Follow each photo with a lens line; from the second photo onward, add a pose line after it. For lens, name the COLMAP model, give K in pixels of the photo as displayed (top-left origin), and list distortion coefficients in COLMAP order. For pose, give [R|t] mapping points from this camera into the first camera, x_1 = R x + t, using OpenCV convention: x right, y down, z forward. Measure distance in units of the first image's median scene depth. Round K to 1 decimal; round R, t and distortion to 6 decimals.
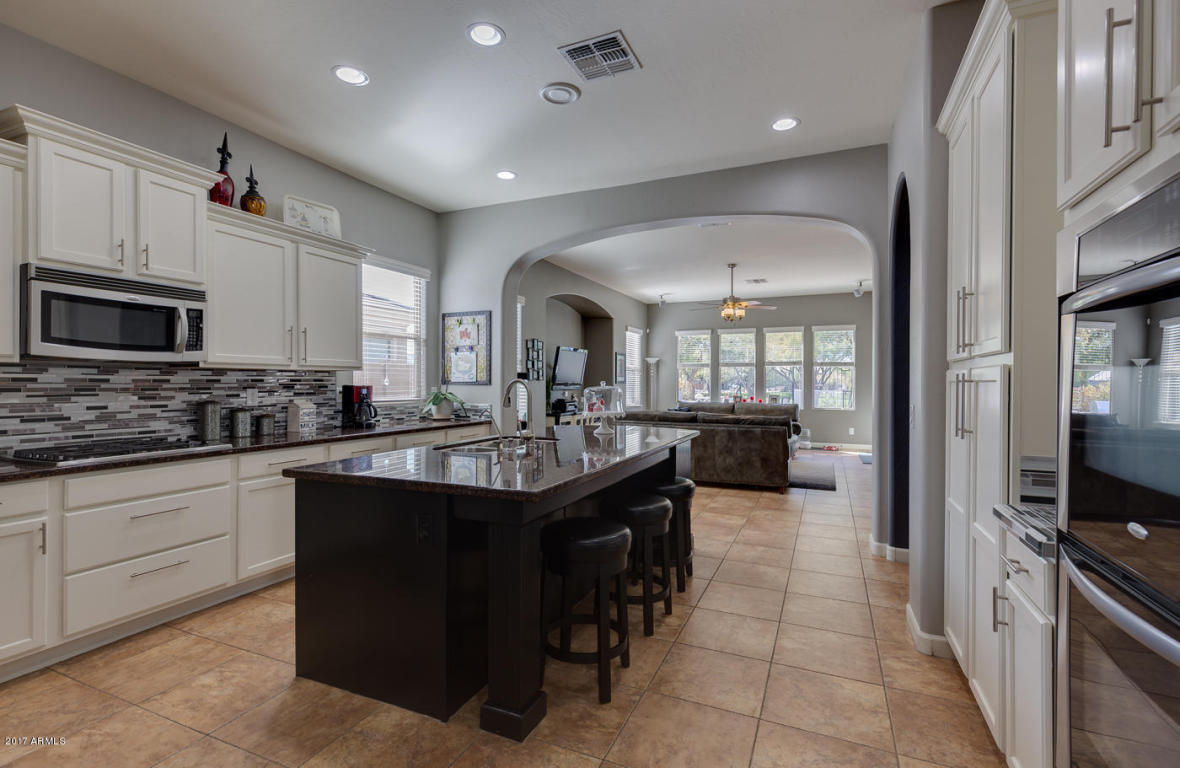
lens RADIAL K [[531.1, 0, 602.5], [0, 531.1, 381.6], [0, 0, 1]] dist [0.001591, 0.000370]
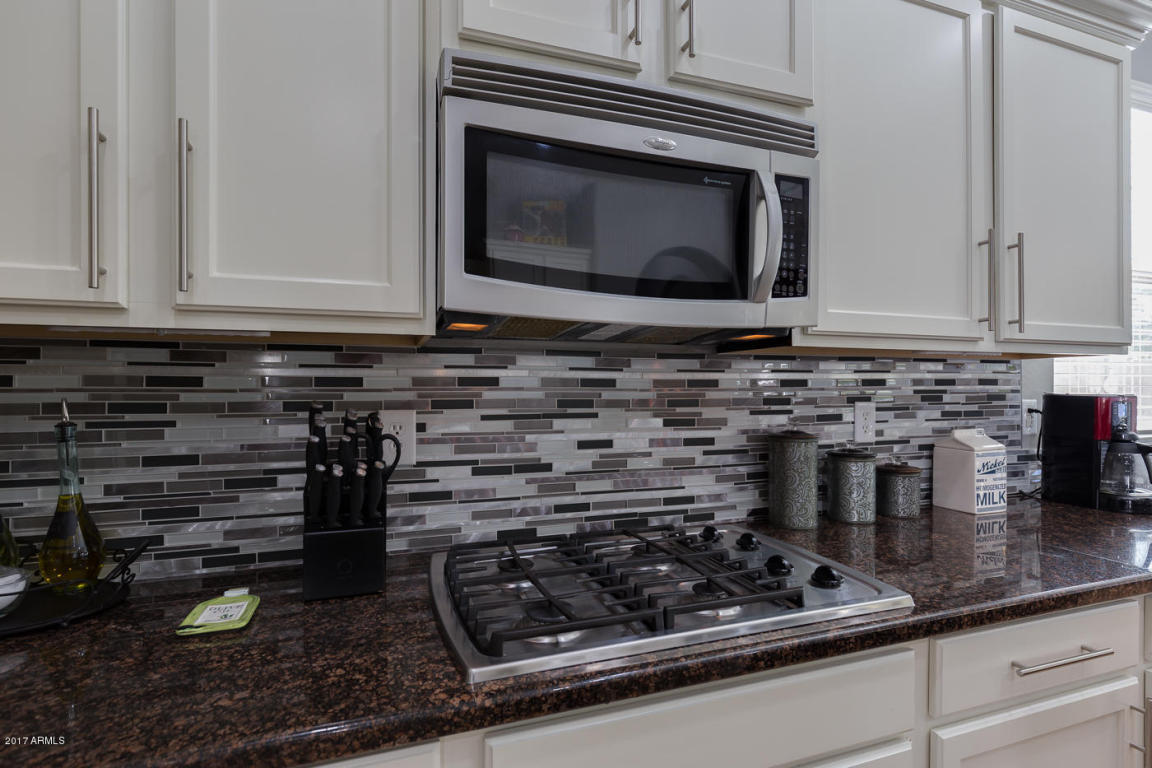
lens RADIAL K [[519.5, 0, 576.0], [0, 519.5, 384.0], [0, 0, 1]] dist [-0.000304, -0.000158]
pose [[0.661374, -0.005790, -0.750034, -0.590881], [0.002759, 0.999982, -0.005286, 0.000864], [0.750051, 0.001427, 0.661378, 0.652869]]
